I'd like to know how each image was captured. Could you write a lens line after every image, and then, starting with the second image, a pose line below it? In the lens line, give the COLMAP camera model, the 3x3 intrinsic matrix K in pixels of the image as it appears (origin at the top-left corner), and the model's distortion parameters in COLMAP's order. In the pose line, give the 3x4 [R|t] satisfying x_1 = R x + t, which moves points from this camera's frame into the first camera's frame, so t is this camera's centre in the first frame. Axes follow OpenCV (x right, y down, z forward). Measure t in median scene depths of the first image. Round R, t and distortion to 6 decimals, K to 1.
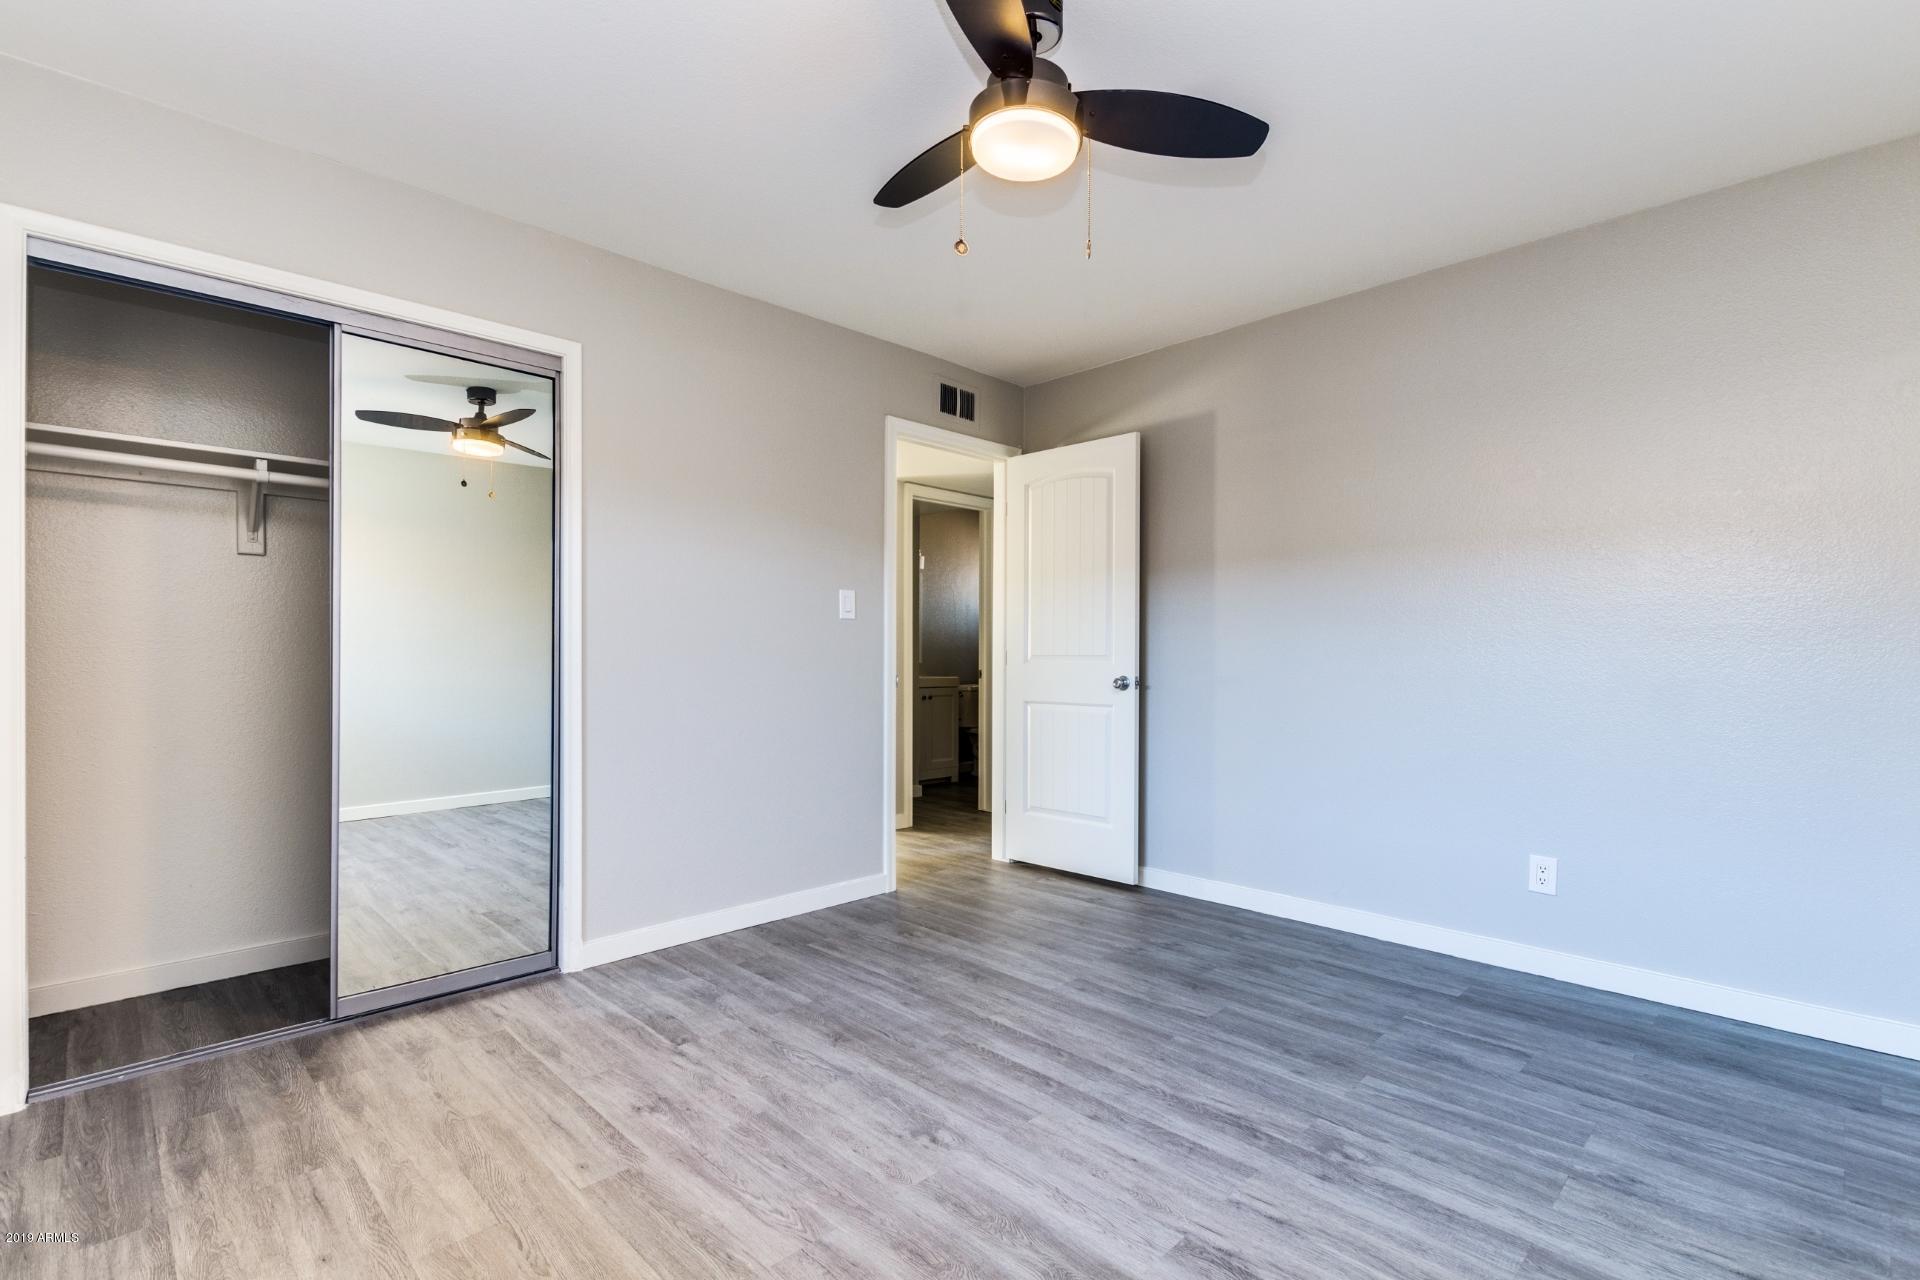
lens RADIAL K [[876.1, 0, 959.2], [0, 876.1, 651.4], [0, 0, 1]] dist [0.000563, -0.000553]
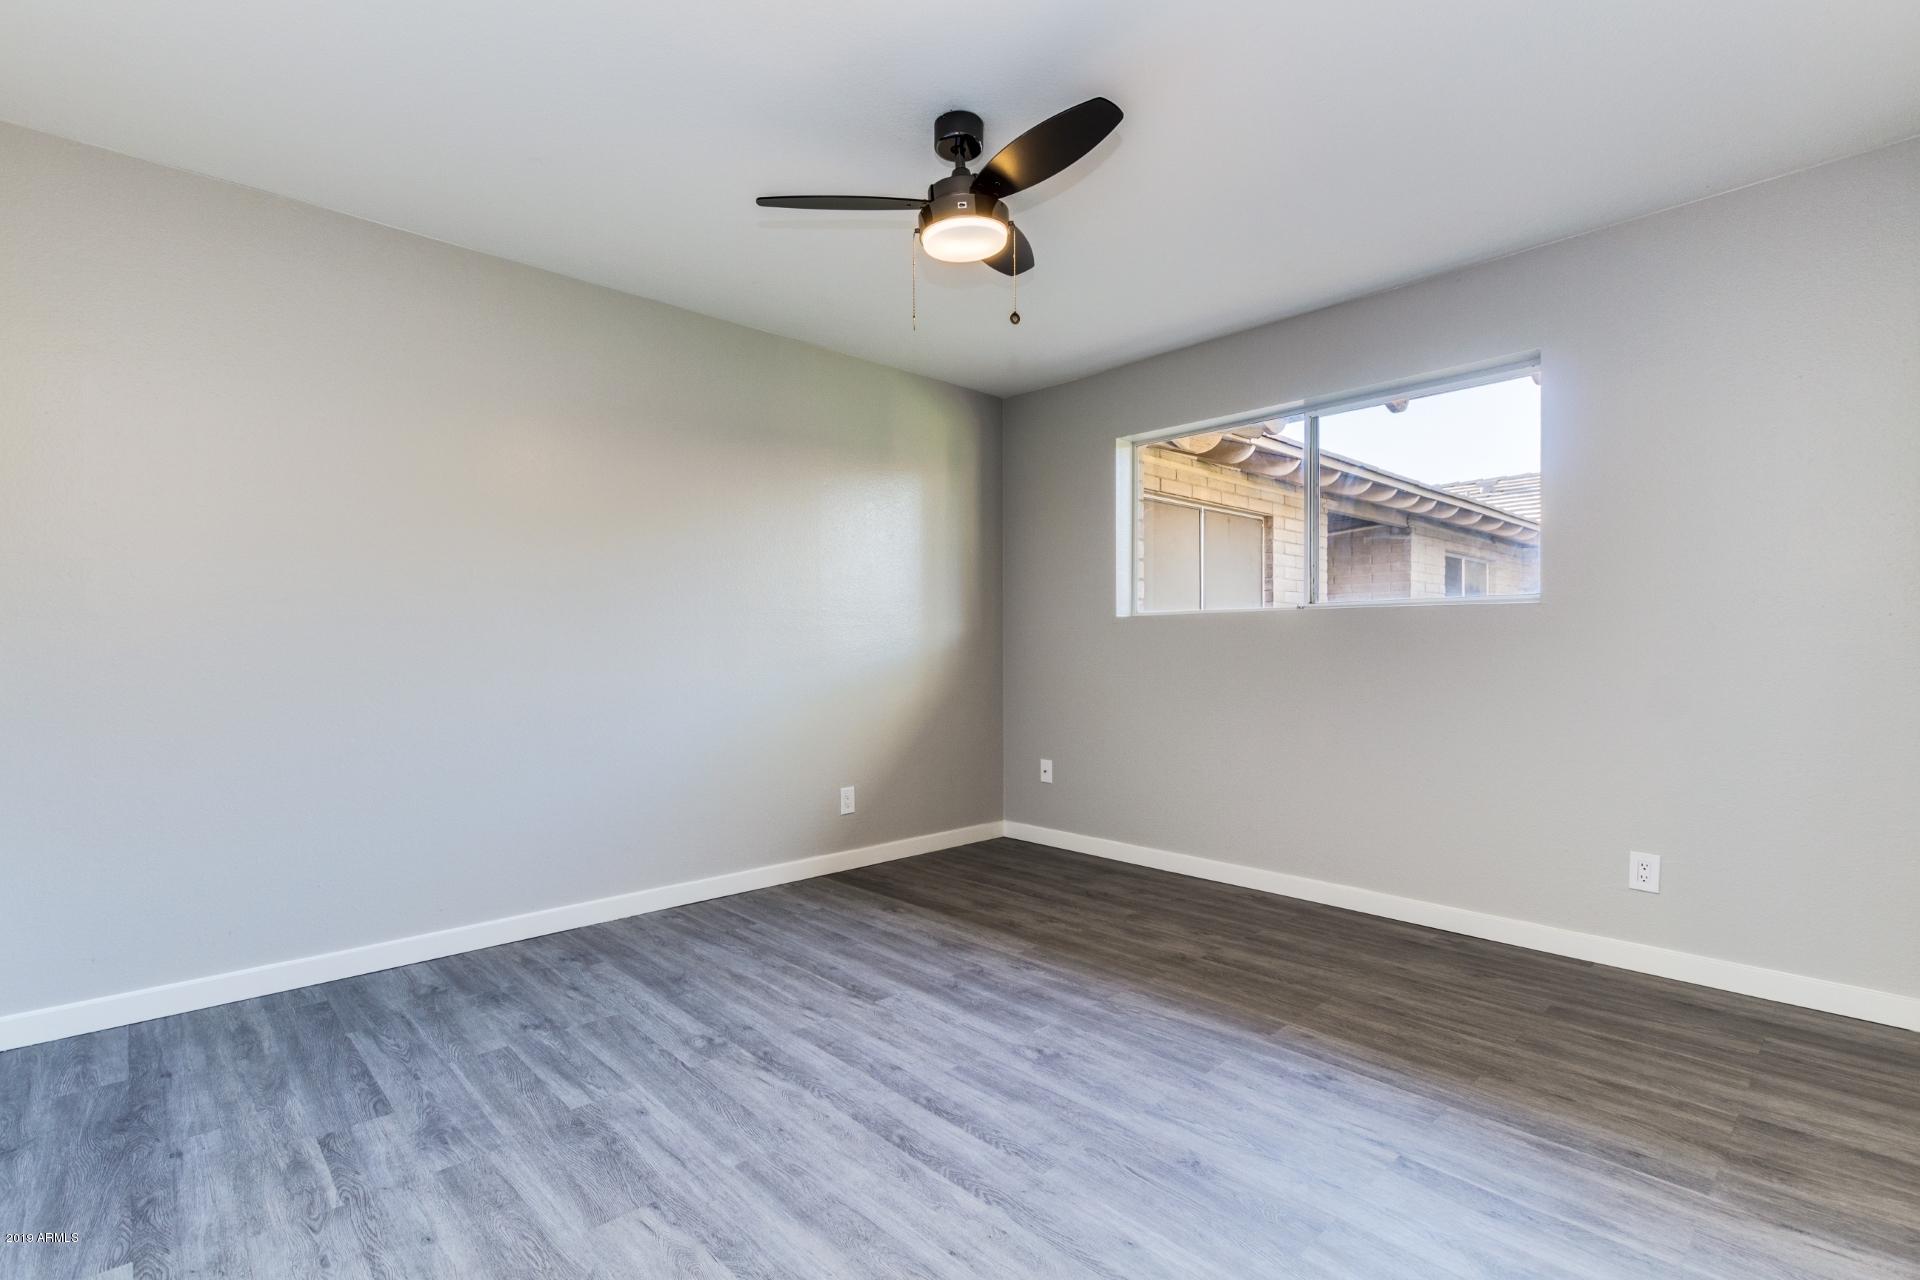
lens RADIAL K [[876.1, 0, 959.2], [0, 876.1, 651.4], [0, 0, 1]] dist [0.000563, -0.000553]
pose [[-0.999709, 0.002164, 0.024035, 0.047254], [0.002195, 0.999997, 0.001267, 0.013245], [-0.024032, 0.001319, -0.999710, 2.033807]]
